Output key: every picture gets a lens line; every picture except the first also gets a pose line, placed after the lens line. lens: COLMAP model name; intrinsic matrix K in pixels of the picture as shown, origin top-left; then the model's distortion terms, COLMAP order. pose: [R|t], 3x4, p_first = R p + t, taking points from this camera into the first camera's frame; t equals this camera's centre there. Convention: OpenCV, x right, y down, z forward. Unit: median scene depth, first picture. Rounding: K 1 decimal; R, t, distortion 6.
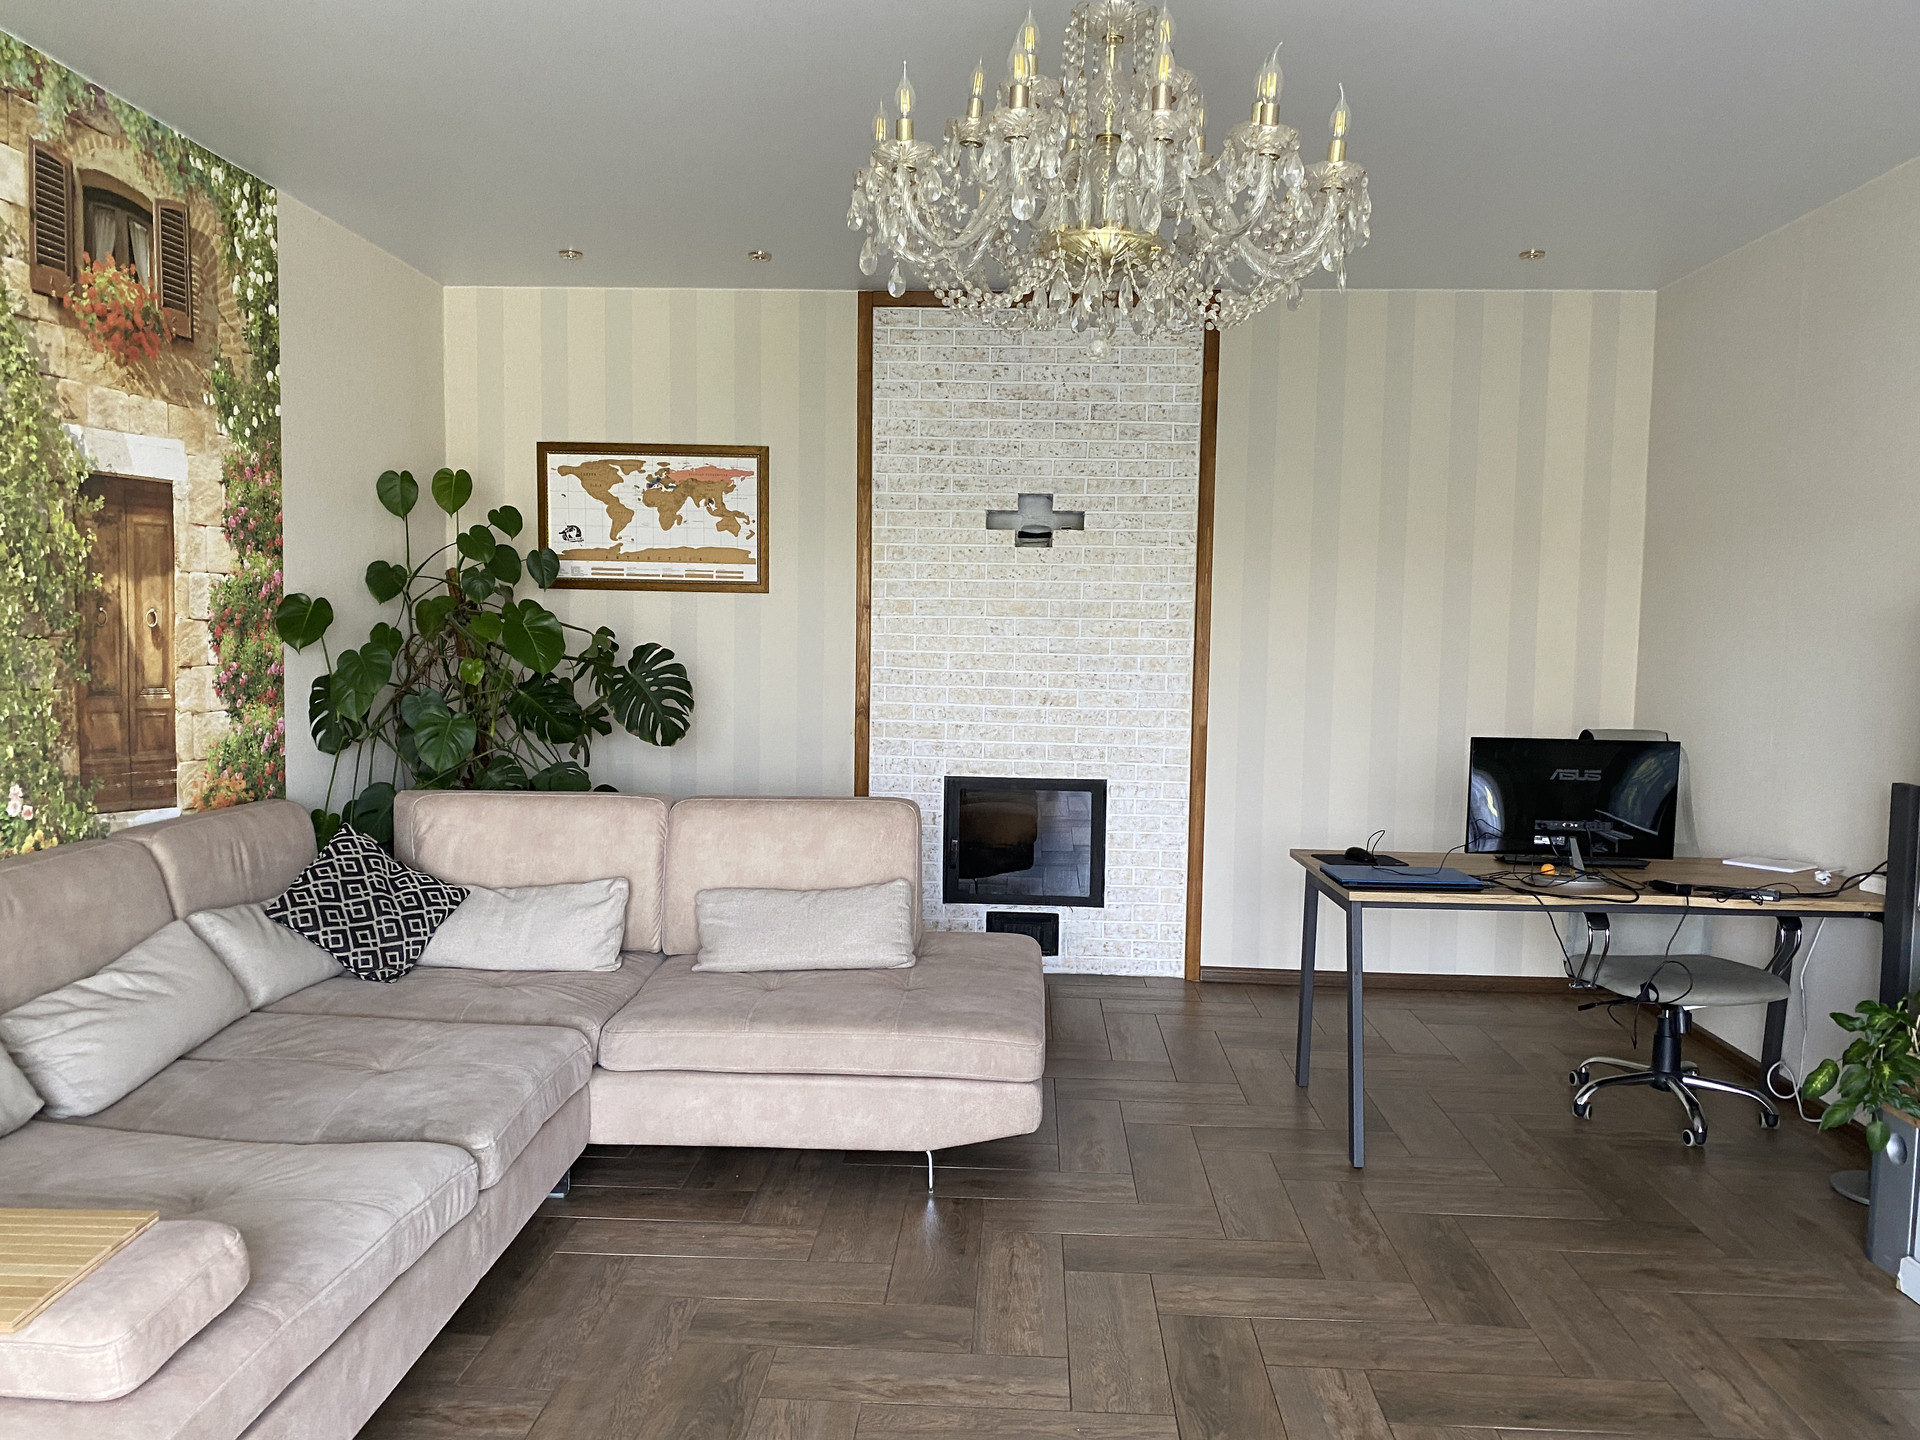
lens RADIAL K [[1457.8, 0, 960.0], [0, 1457.8, 720.0], [0, 0, 1]] dist [0.119719, -0.134217]
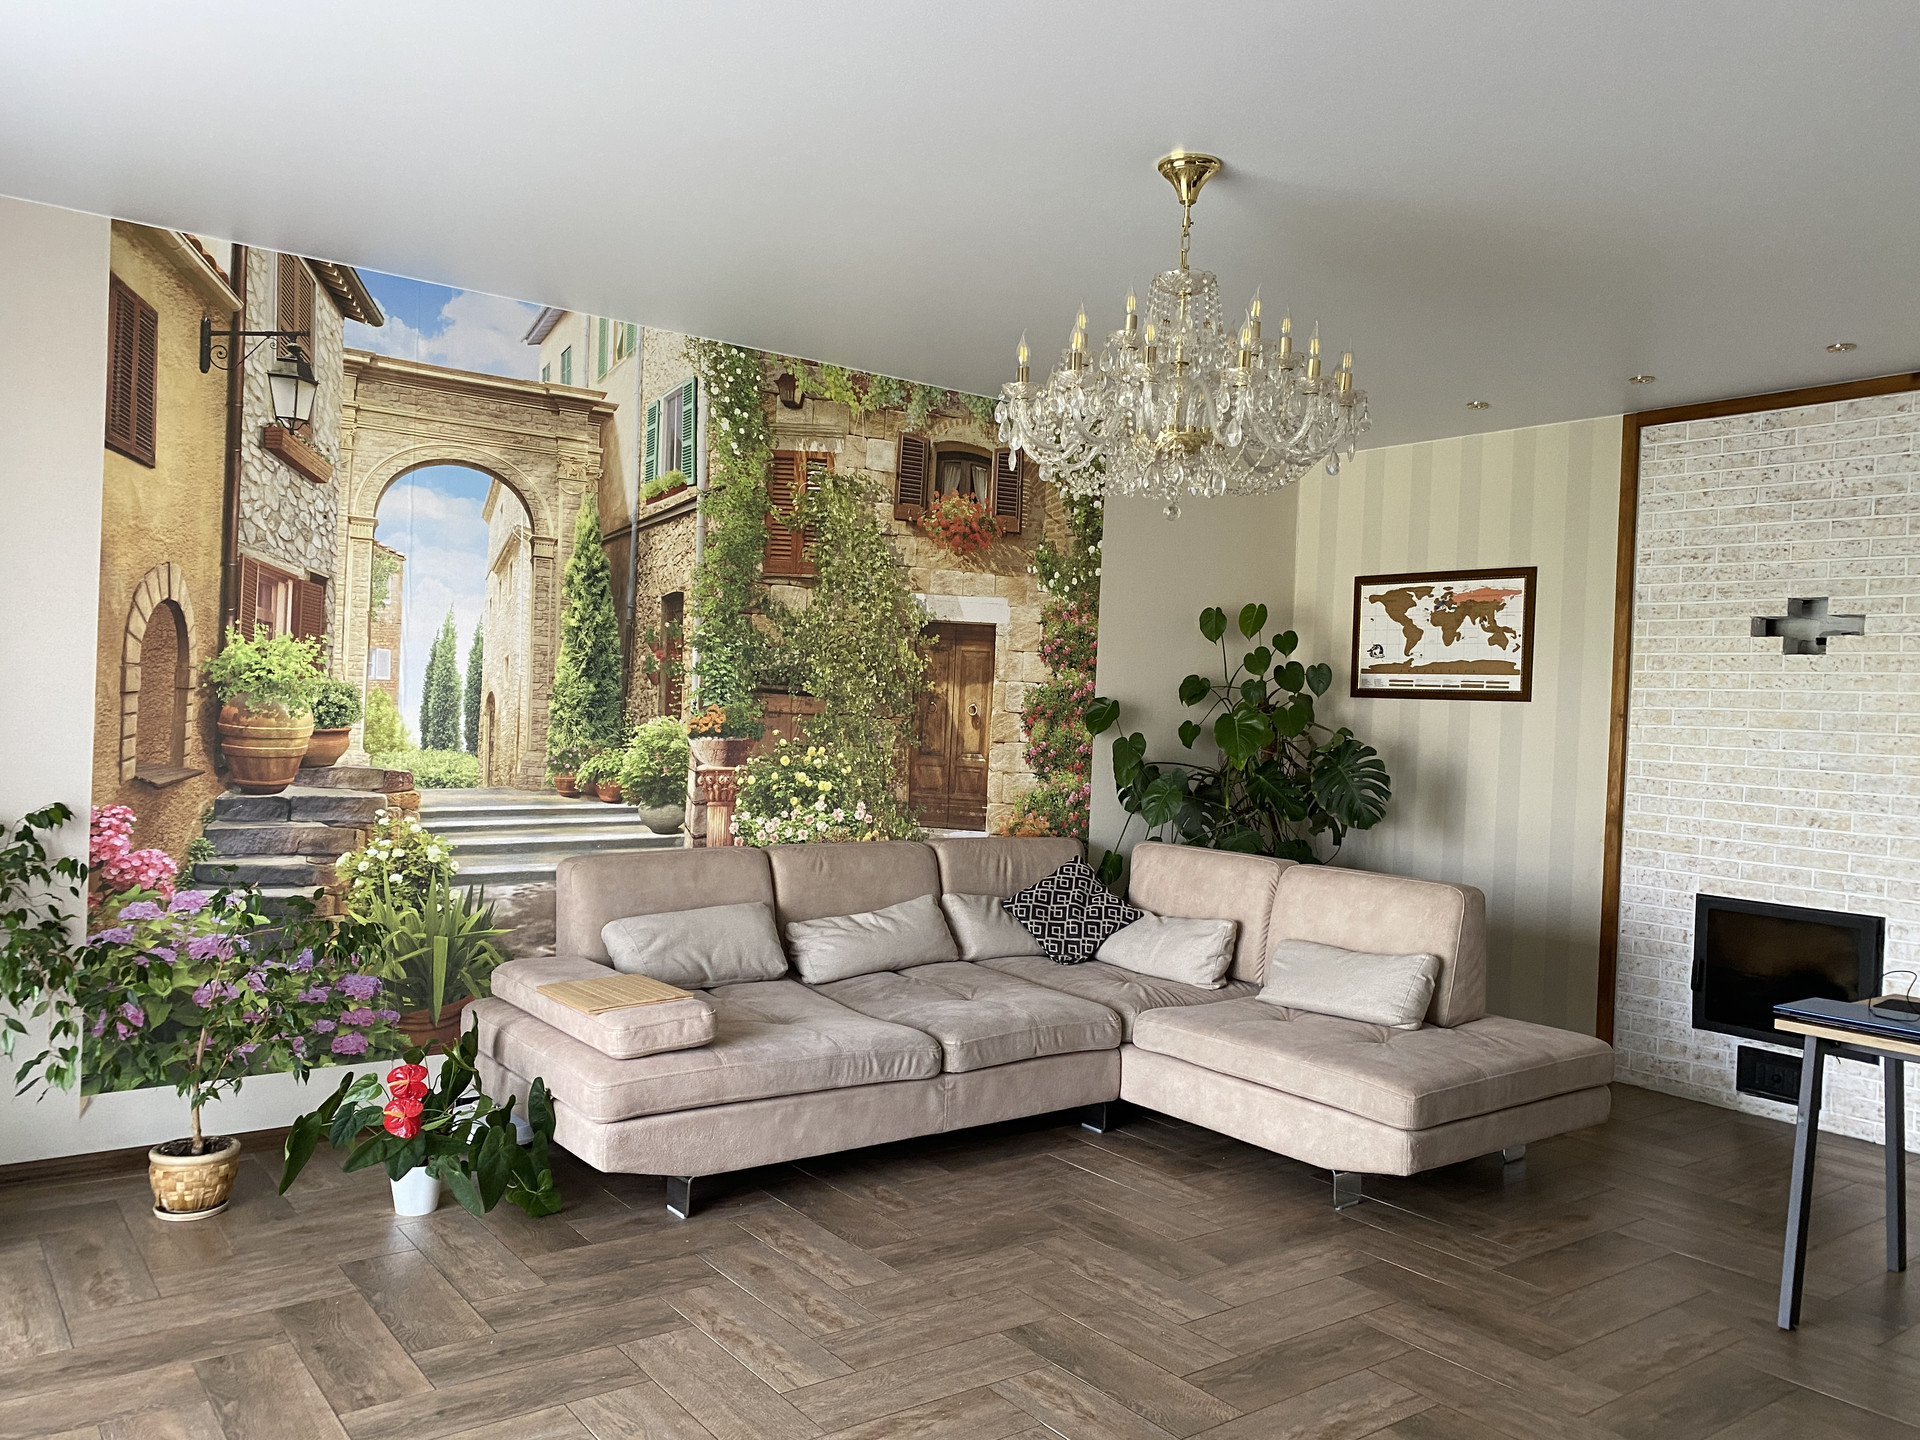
lens RADIAL K [[1452.6, 0, 960.0], [0, 1452.6, 720.0], [0, 0, 1]] dist [0.076736, -0.135004]
pose [[0.639723, 0.018298, -0.768388, 0.569367], [-0.082757, 0.995545, -0.045191, 0.012088], [0.764137, 0.092499, 0.638387, 0.001952]]
